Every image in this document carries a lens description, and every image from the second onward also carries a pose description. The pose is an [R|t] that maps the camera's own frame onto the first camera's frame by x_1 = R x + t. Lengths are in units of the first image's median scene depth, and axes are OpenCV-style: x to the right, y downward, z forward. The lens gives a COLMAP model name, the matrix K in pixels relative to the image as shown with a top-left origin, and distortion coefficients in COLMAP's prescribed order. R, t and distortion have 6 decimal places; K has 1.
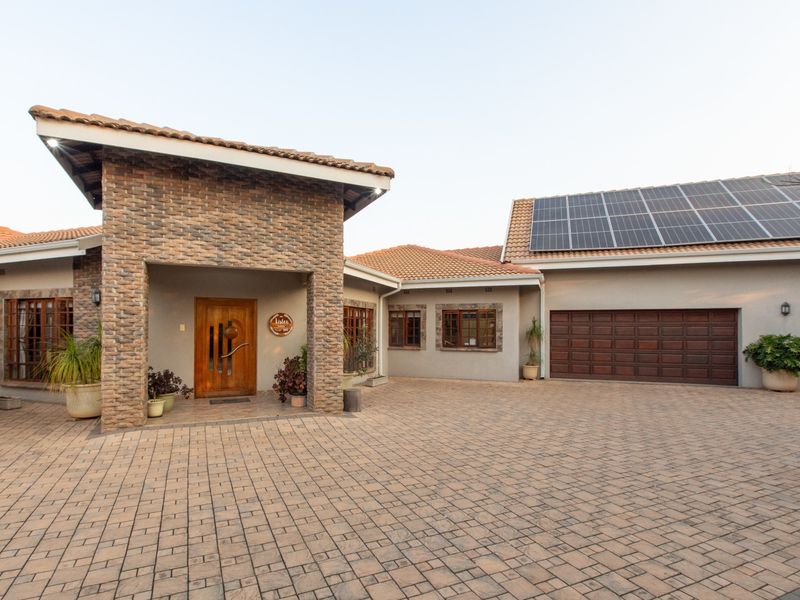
lens RADIAL K [[411.2, 0, 382.3], [0, 411.2, 325.7], [0, 0, 1]] dist [0.001683, 0.000161]
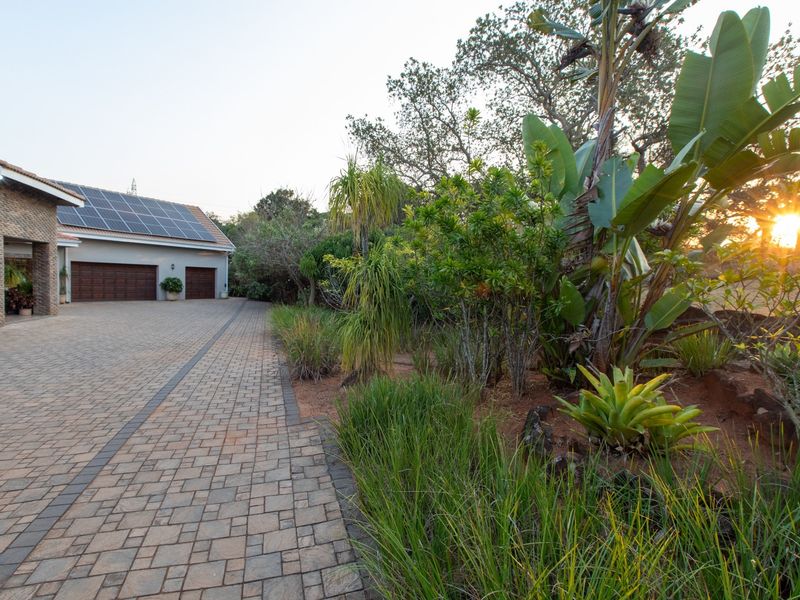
lens RADIAL K [[409.6, 0, 387.2], [0, 409.6, 296.5], [0, 0, 1]] dist [-0.000247, 0.000518]
pose [[0.128445, -0.035496, 0.991081, -1.193914], [-0.037716, 0.998461, 0.040648, -0.011073], [-0.990999, -0.042601, 0.126909, -0.527955]]
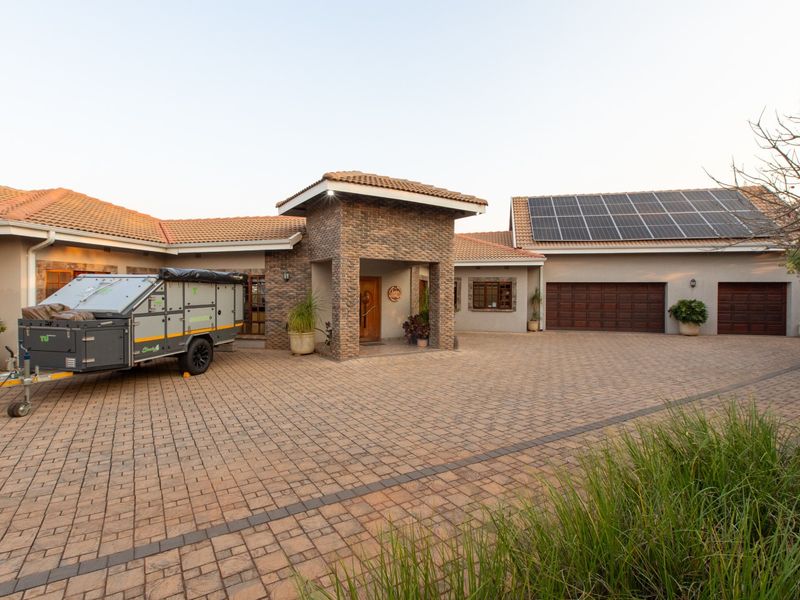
lens RADIAL K [[409.6, 0, 387.2], [0, 409.6, 296.5], [0, 0, 1]] dist [-0.000247, 0.000518]
pose [[0.989677, 0.000534, 0.143314, -0.382250], [-0.003657, 0.999762, 0.021529, -0.019344], [-0.143268, -0.021831, 0.989443, -0.362656]]
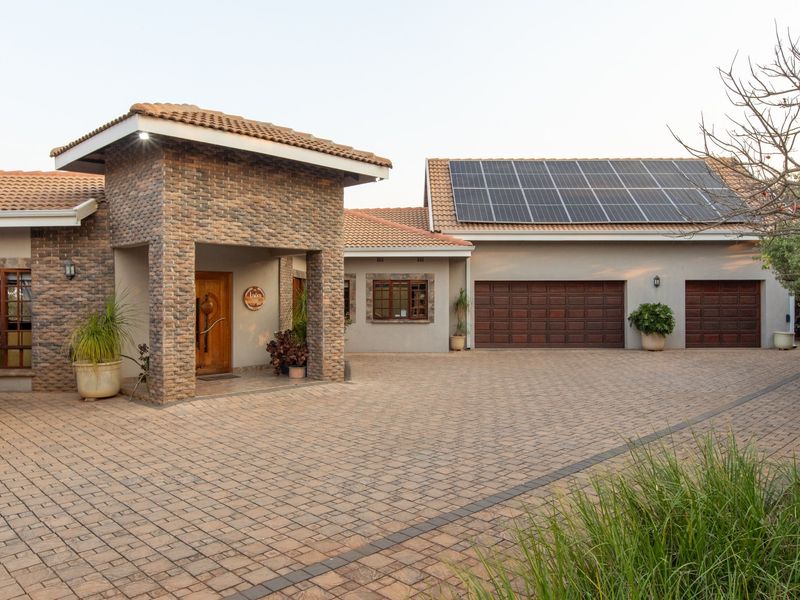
lens RADIAL K [[608.2, 0, 386.1], [0, 608.2, 298.1], [0, 0, 1]] dist [0.003186, -0.001693]
pose [[0.933223, -0.005945, 0.359249, -0.369465], [0.001278, 0.999912, 0.013226, -0.016988], [-0.359296, -0.011884, 0.933148, -0.346881]]
